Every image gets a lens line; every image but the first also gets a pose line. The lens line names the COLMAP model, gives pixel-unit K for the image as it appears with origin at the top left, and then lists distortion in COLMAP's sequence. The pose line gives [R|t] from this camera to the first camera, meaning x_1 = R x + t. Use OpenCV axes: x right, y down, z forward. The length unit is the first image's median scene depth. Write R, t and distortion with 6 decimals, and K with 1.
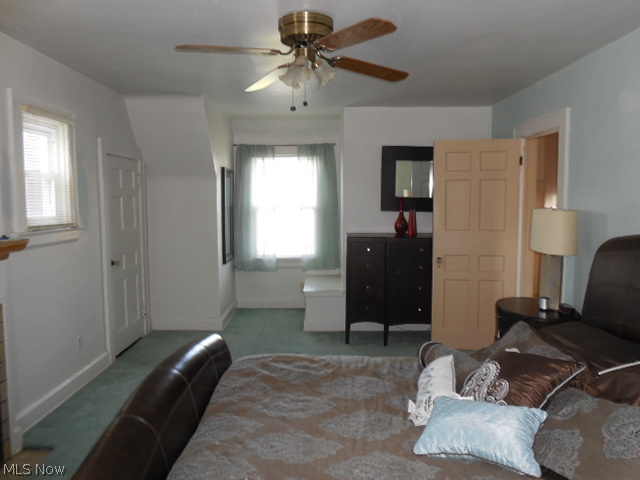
lens RADIAL K [[492.4, 0, 321.5], [0, 492.4, 238.3], [0, 0, 1]] dist [-0.059651, 0.037033]
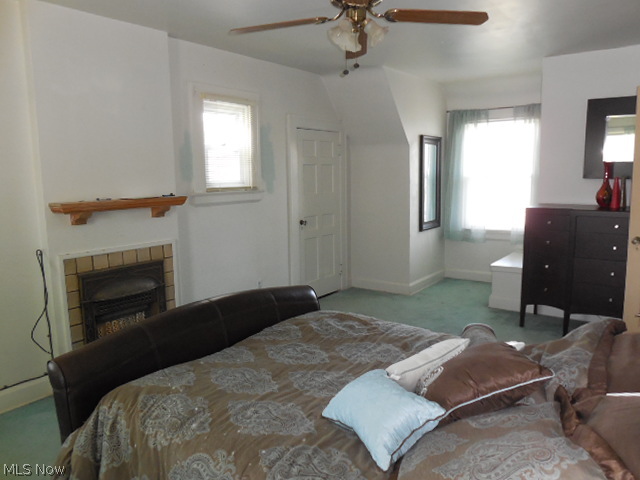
lens RADIAL K [[492.4, 0, 334.9], [0, 492.4, 244.4], [0, 0, 1]] dist [-0.059651, 0.037033]
pose [[0.815849, 0.075076, -0.573371, 0.279867], [-0.035103, 0.996137, 0.080485, 0.004473], [0.577199, -0.045537, 0.815333, 0.078579]]
